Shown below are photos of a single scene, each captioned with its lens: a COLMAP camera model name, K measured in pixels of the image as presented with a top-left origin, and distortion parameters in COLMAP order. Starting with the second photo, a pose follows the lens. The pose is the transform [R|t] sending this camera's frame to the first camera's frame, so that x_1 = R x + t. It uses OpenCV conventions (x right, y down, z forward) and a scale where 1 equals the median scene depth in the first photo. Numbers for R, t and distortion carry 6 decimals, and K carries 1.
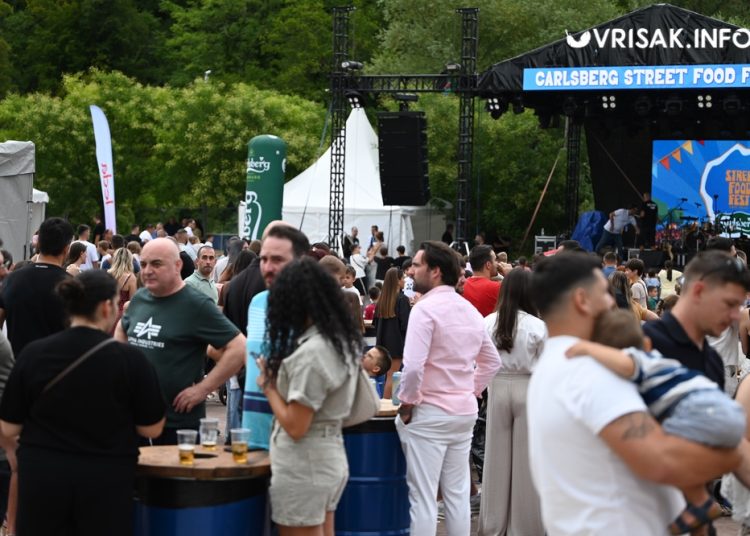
lens RADIAL K [[1464.8, 0, 375.0], [0, 1464.8, 268.0], [0, 0, 1]] dist [-0.053559, -0.088850]
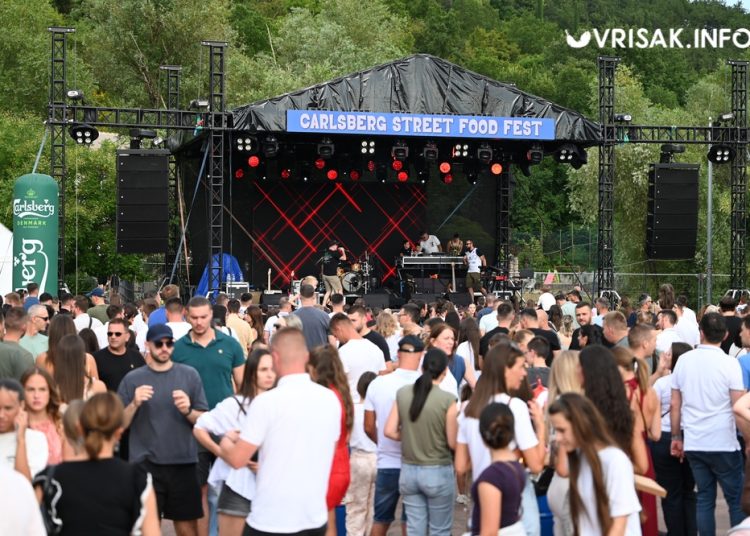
lens RADIAL K [[1464.8, 0, 375.0], [0, 1464.8, 268.0], [0, 0, 1]] dist [-0.053559, -0.088850]
pose [[0.733634, -0.024376, 0.679108, -0.515304], [0.039153, 0.999213, -0.006430, -0.022980], [-0.678416, 0.031306, 0.734010, 0.251727]]
